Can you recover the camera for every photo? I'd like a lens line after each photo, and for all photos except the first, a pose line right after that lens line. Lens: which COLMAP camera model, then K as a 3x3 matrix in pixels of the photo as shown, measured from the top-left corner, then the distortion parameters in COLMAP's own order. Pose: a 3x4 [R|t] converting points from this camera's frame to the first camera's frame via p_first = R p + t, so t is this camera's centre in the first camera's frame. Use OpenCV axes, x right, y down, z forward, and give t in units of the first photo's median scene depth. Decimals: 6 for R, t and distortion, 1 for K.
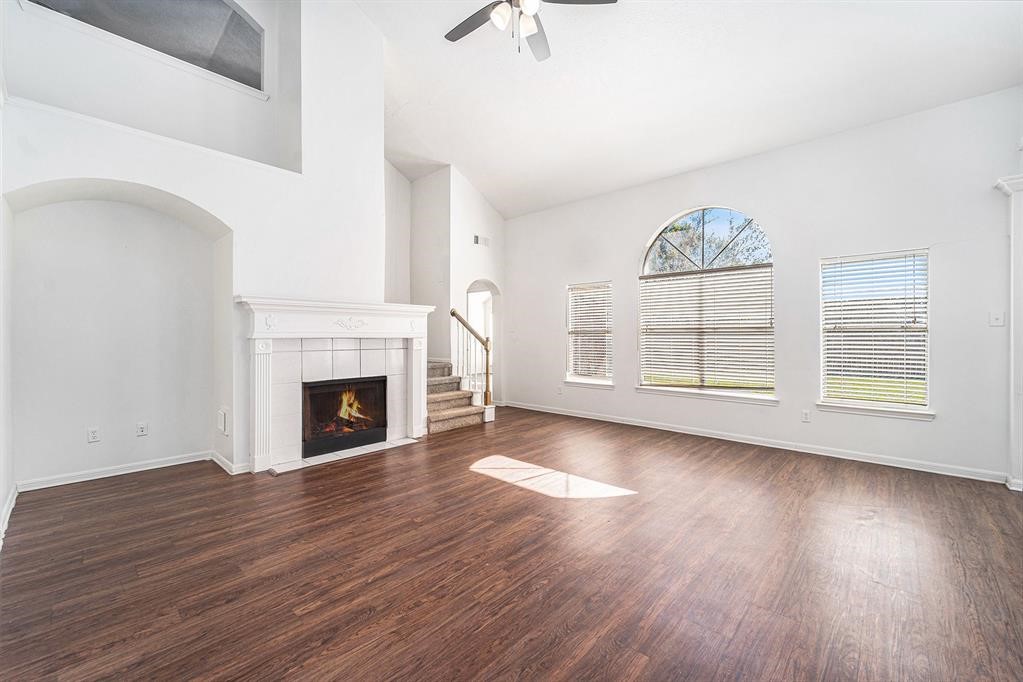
lens RADIAL K [[405.3, 0, 510.1], [0, 405.3, 337.2], [0, 0, 1]] dist [-0.000761, -0.000002]
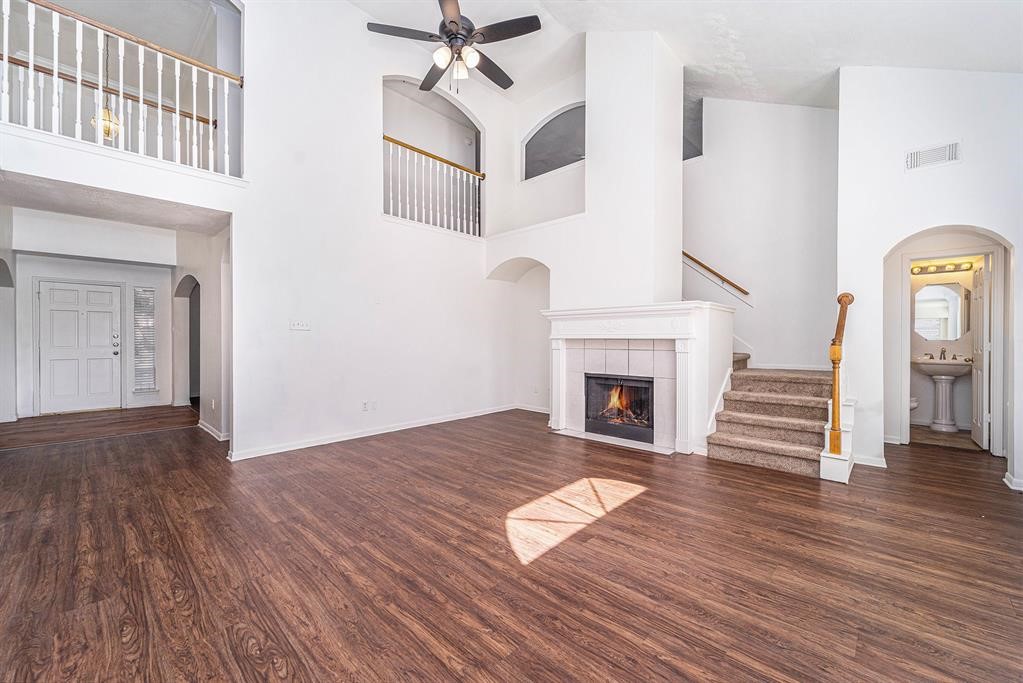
lens RADIAL K [[405.3, 0, 510.1], [0, 405.3, 337.7], [0, 0, 1]] dist [-0.000761, -0.000002]
pose [[-0.009202, -0.001079, -0.999957, 0.819773], [-0.002639, 0.999996, -0.001054, 0.000850], [0.999954, 0.002629, -0.009204, 0.805893]]
